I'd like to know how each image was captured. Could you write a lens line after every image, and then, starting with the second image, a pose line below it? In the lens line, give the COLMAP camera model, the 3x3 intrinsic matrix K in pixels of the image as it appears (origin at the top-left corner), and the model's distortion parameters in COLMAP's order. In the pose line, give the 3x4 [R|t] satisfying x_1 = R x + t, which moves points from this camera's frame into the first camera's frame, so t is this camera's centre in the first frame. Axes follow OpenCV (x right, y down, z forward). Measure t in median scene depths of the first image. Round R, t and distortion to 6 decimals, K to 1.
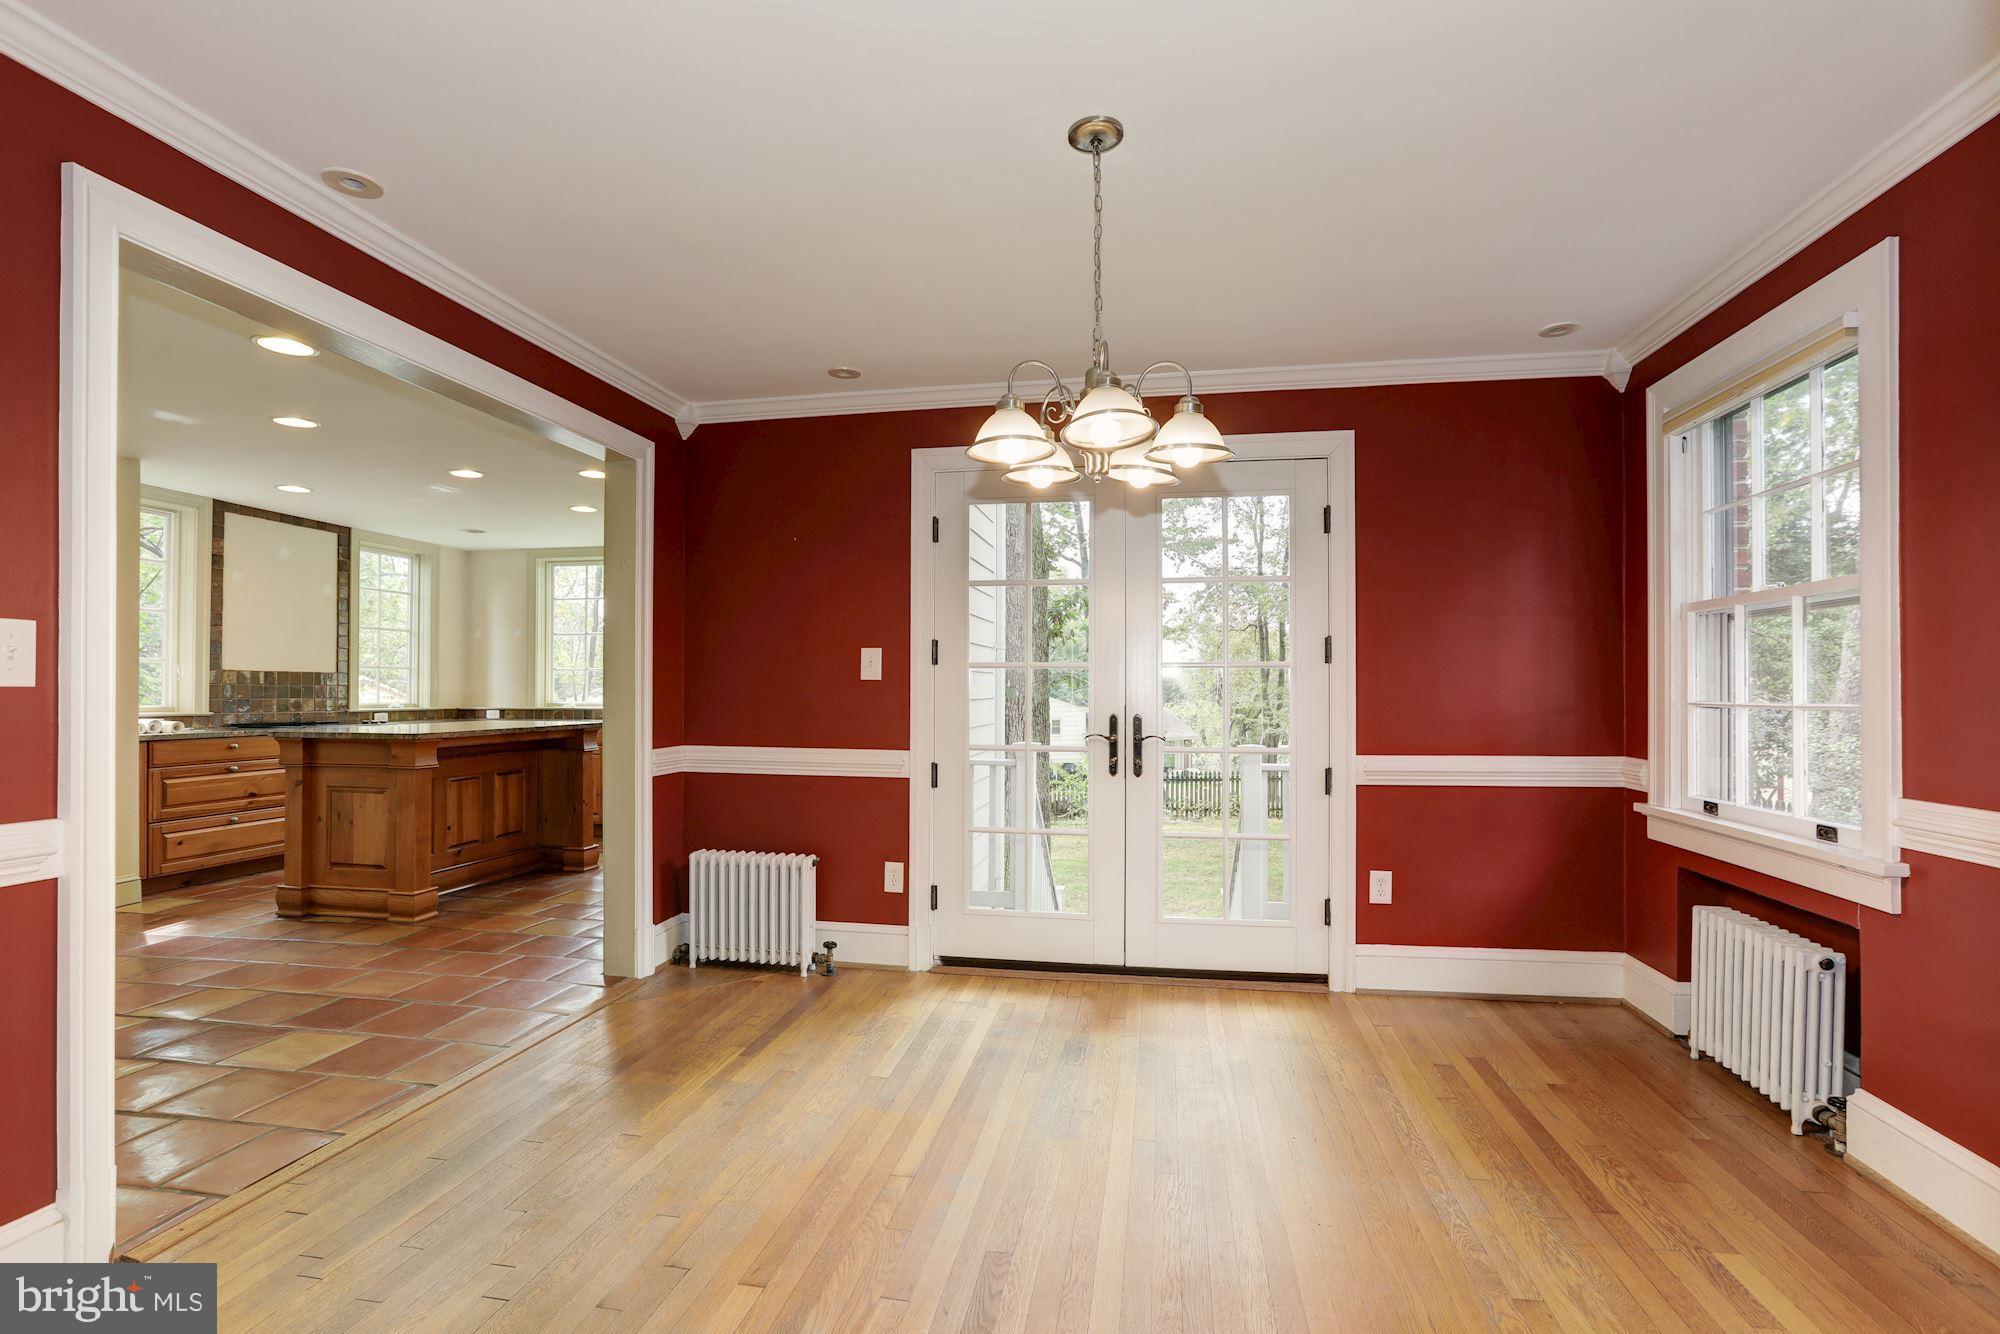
lens RADIAL K [[915.4, 0, 1022.1], [0, 915.4, 682.6], [0, 0, 1]] dist [-0.032127, 0.010324]
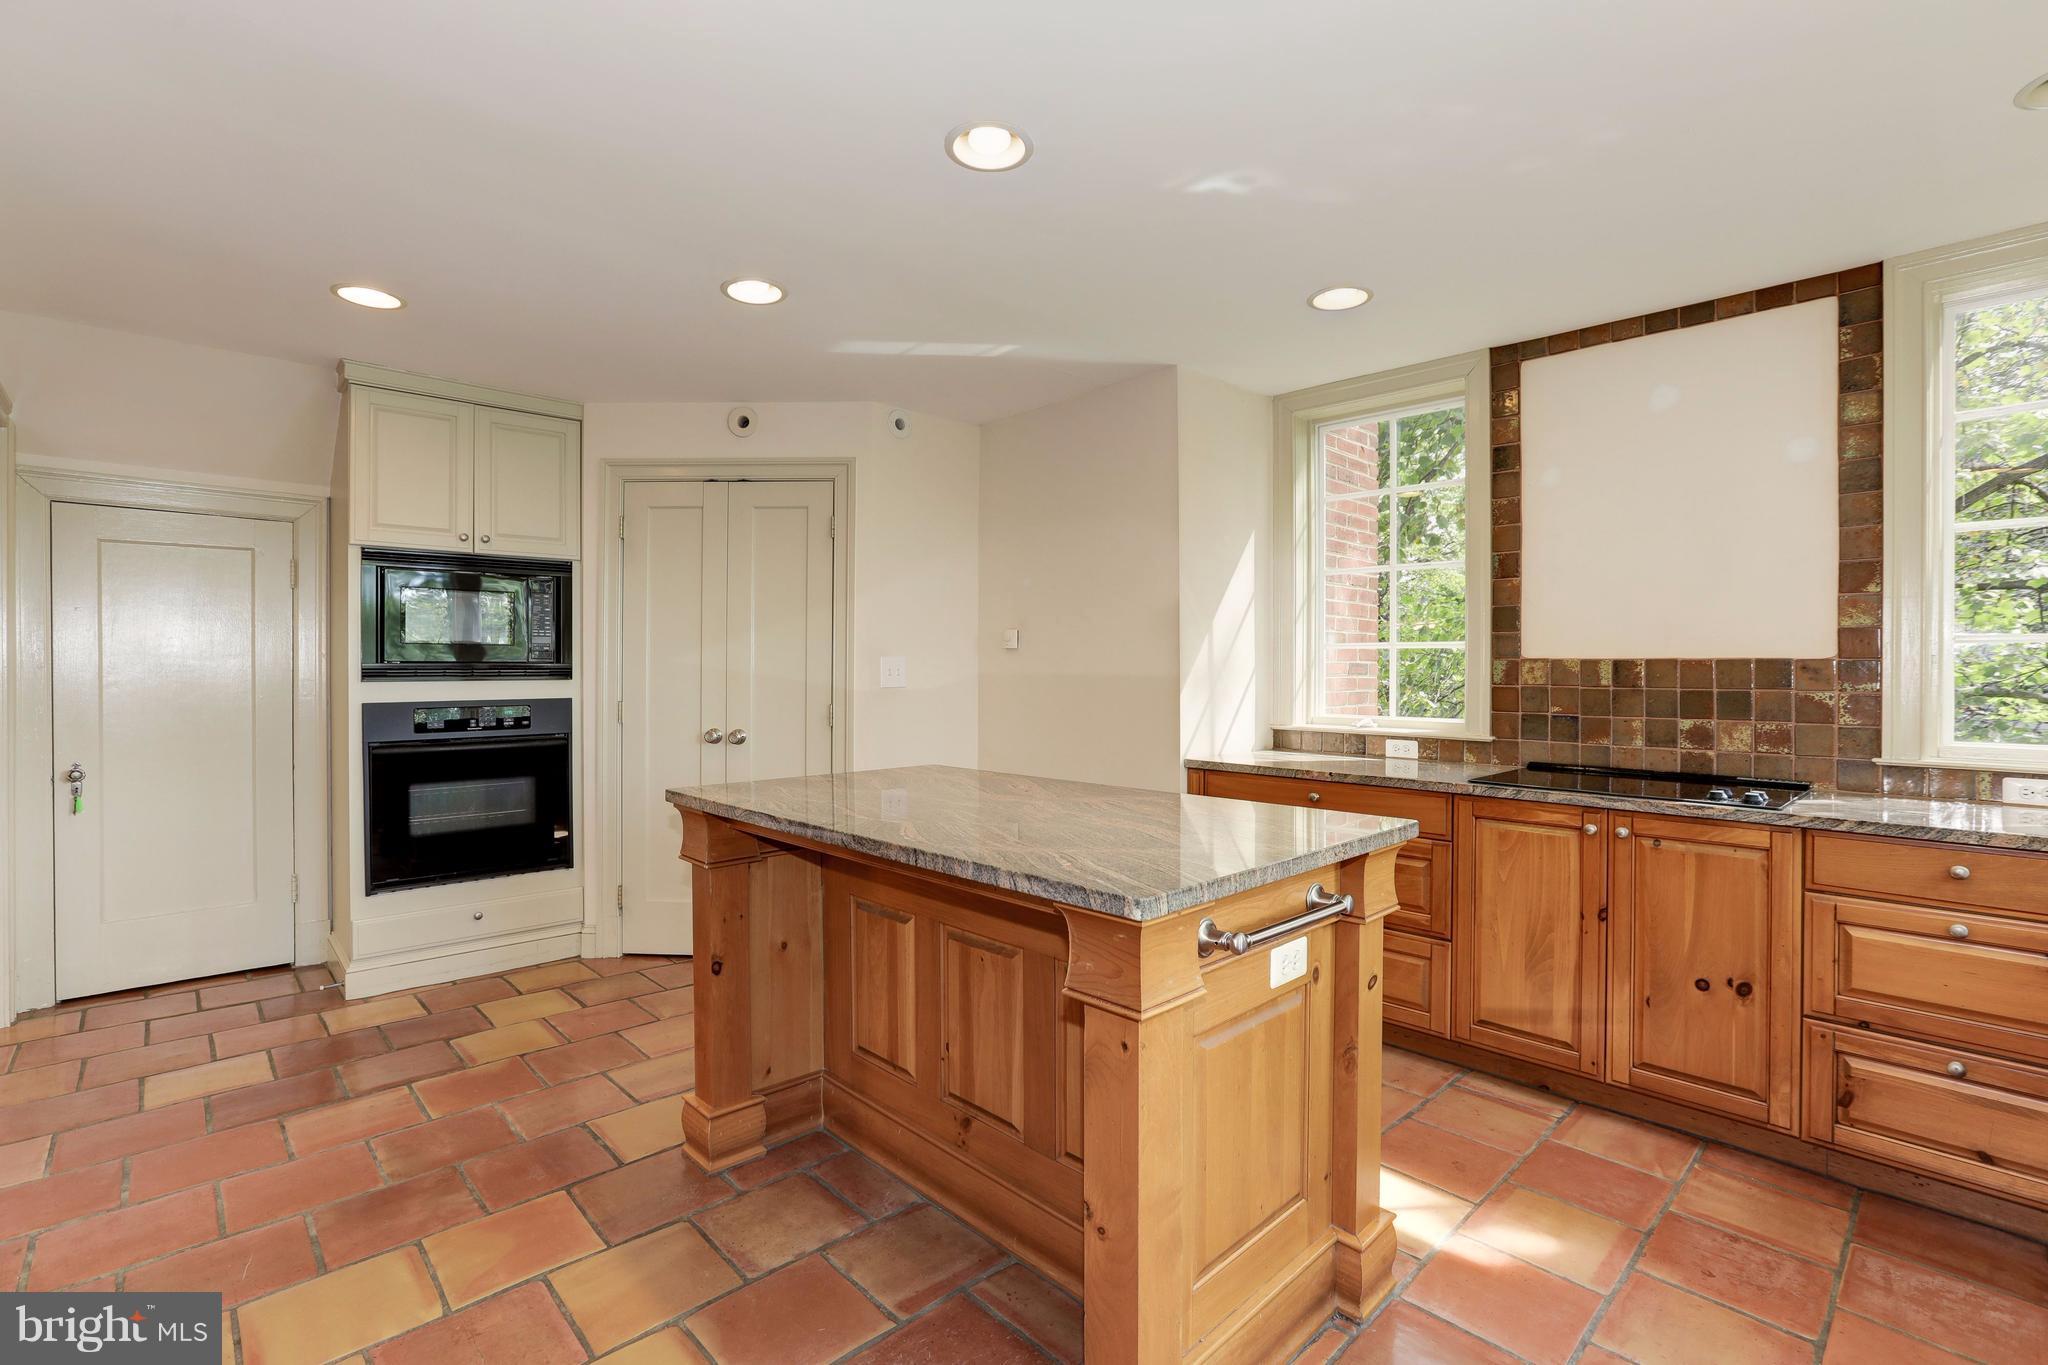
lens RADIAL K [[937.4, 0, 1013.5], [0, 937.4, 670.5], [0, 0, 1]] dist [-0.032127, 0.010324]
pose [[-0.607514, 0.002716, -0.794305, -0.269581], [0.004587, 0.999989, -0.000089, -0.008607], [0.794296, -0.003698, -0.607520, 1.101637]]
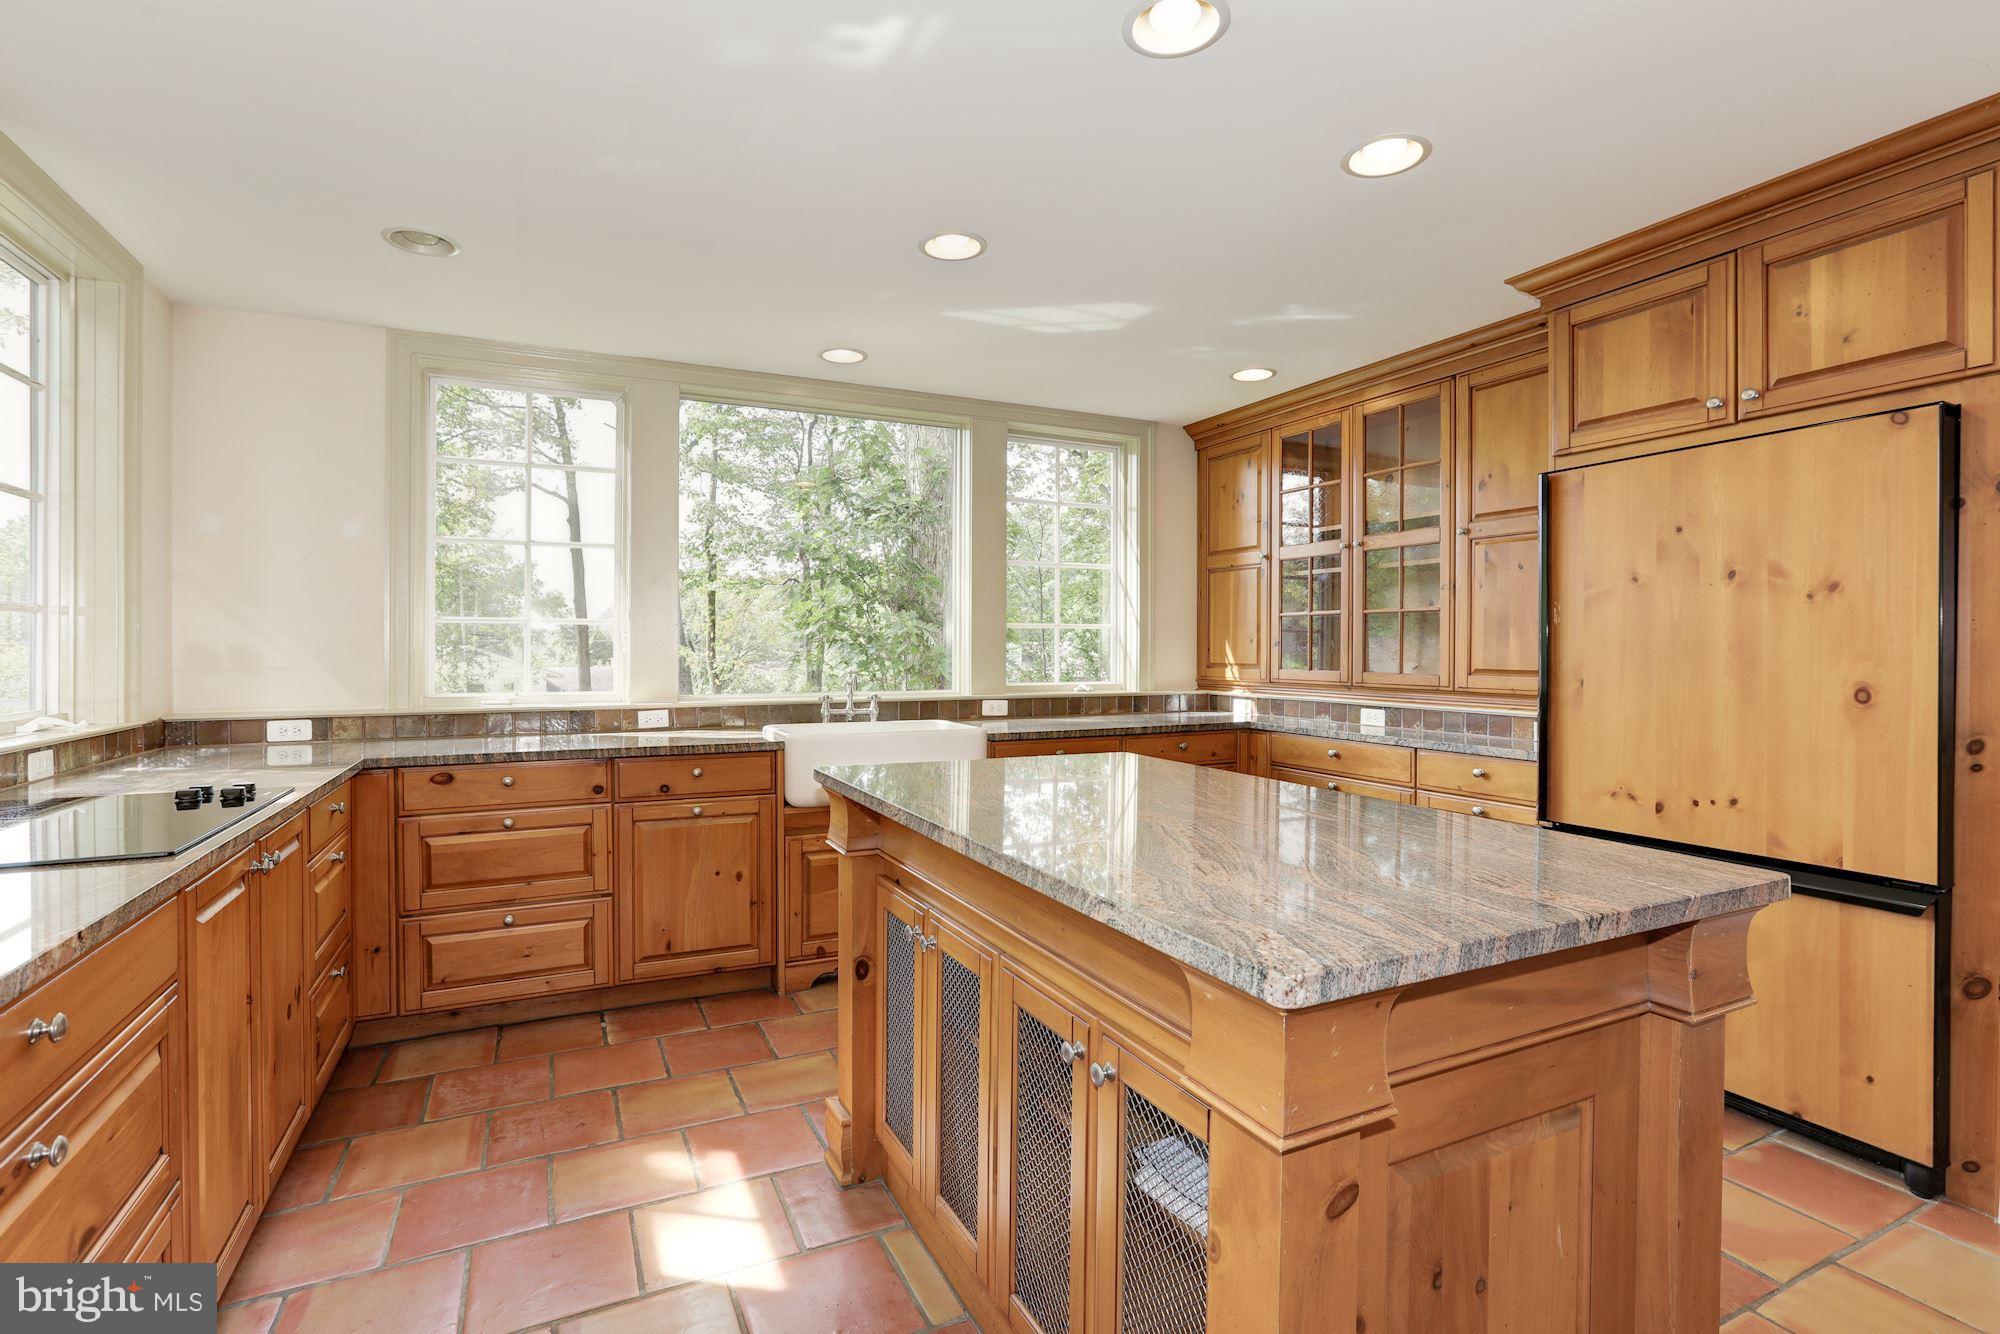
lens RADIAL K [[915.4, 0, 972.8], [0, 915.4, 655.7], [0, 0, 1]] dist [-0.032127, 0.010324]
pose [[0.818533, -0.003040, 0.574451, -0.752159], [-0.007613, 0.999841, 0.016139, -0.008207], [-0.574409, -0.017584, 0.818380, 0.678797]]
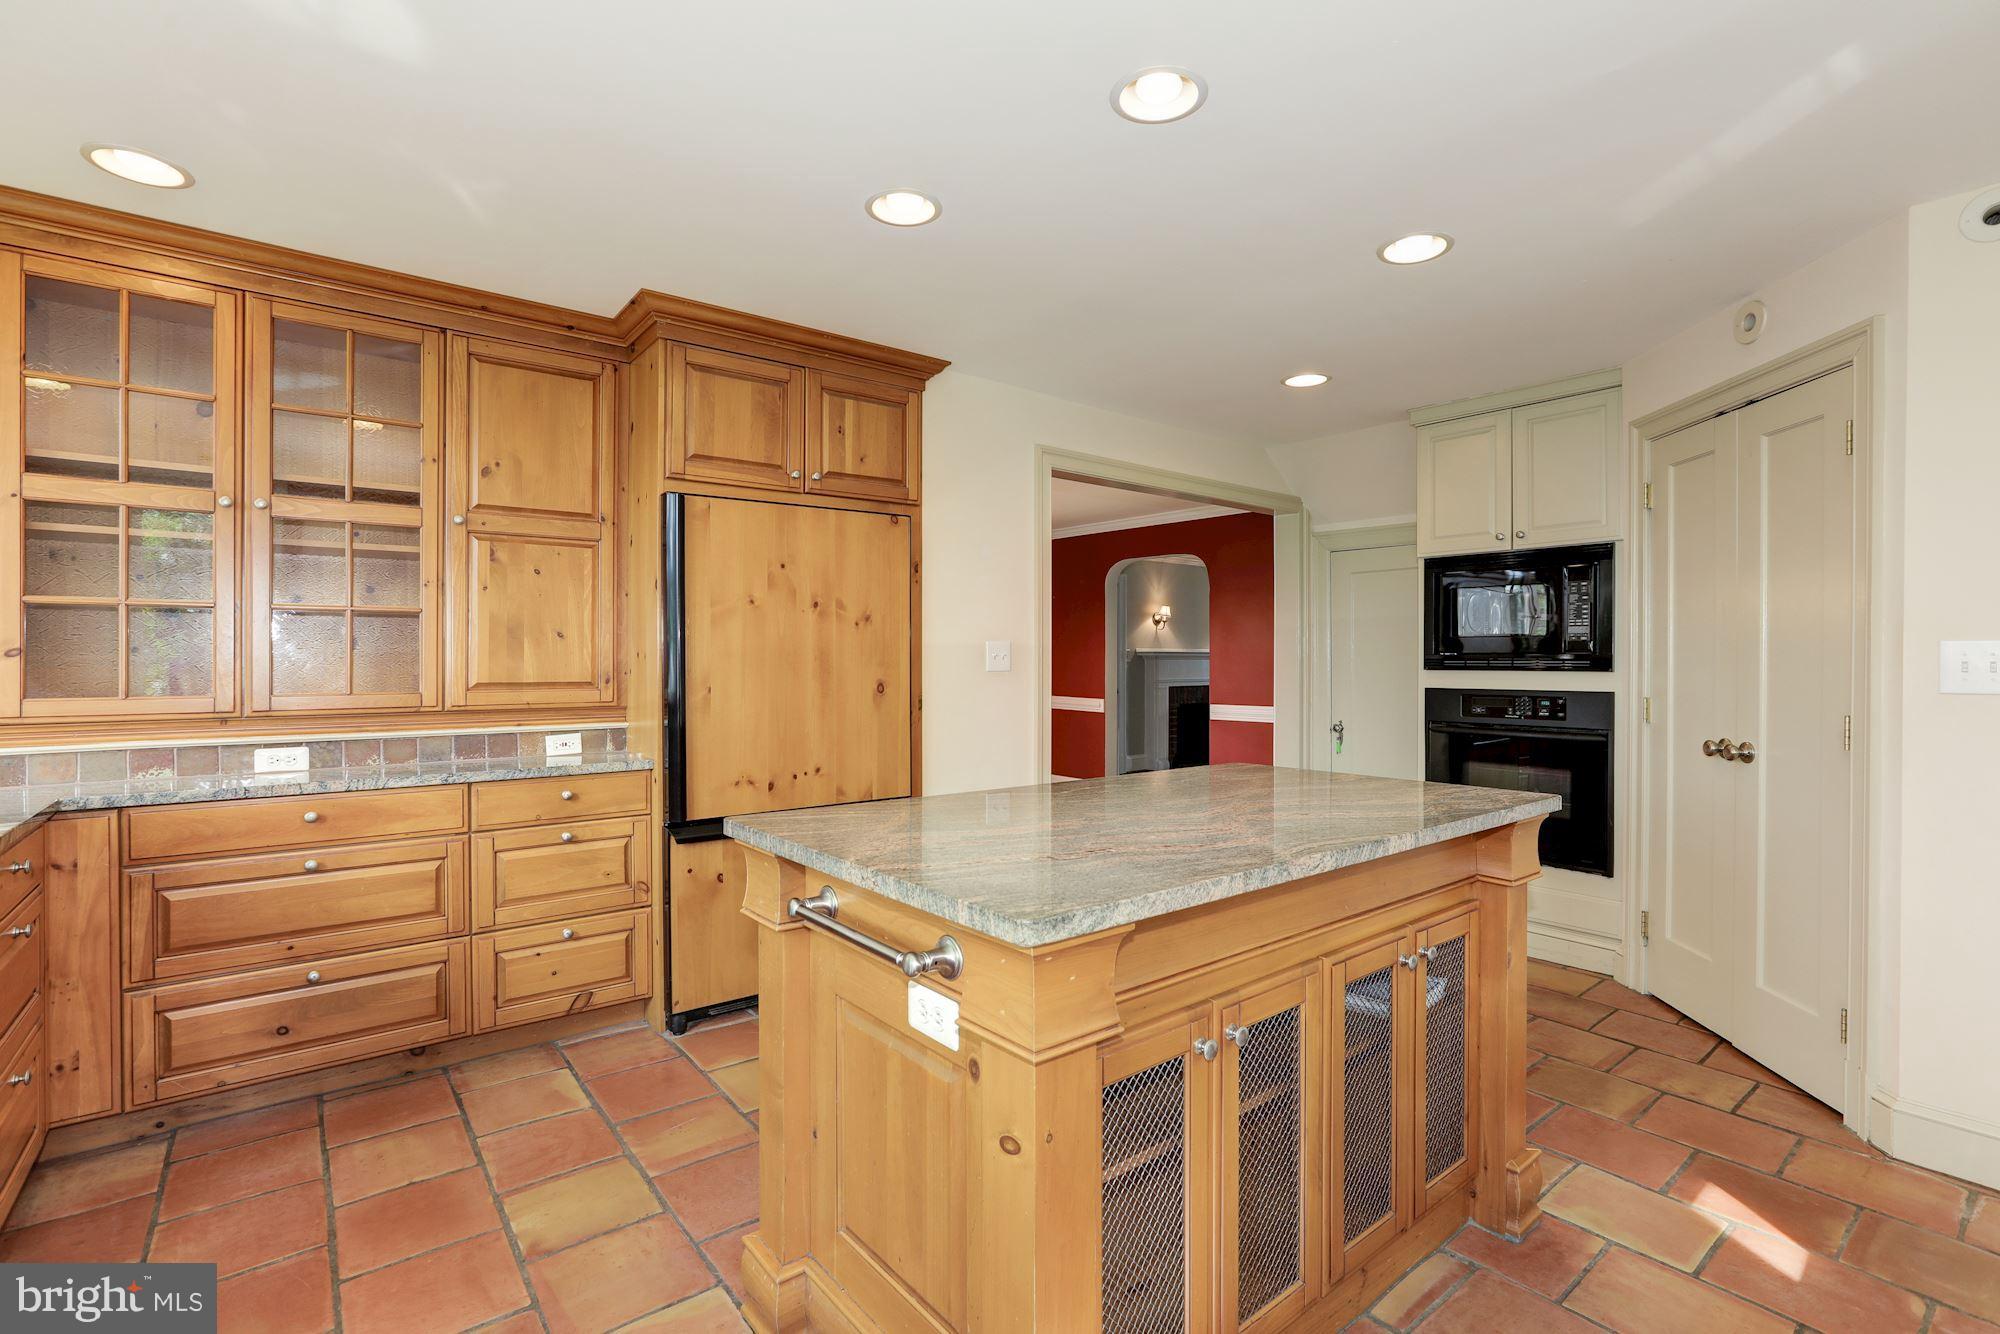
lens RADIAL K [[915.4, 0, 1004.2], [0, 915.4, 657.1], [0, 0, 1]] dist [-0.032127, 0.010324]
pose [[-0.743025, -0.003214, 0.669256, -0.704739], [-0.008284, 0.999956, -0.004394, -0.007126], [-0.669213, -0.008809, -0.743019, 1.151606]]
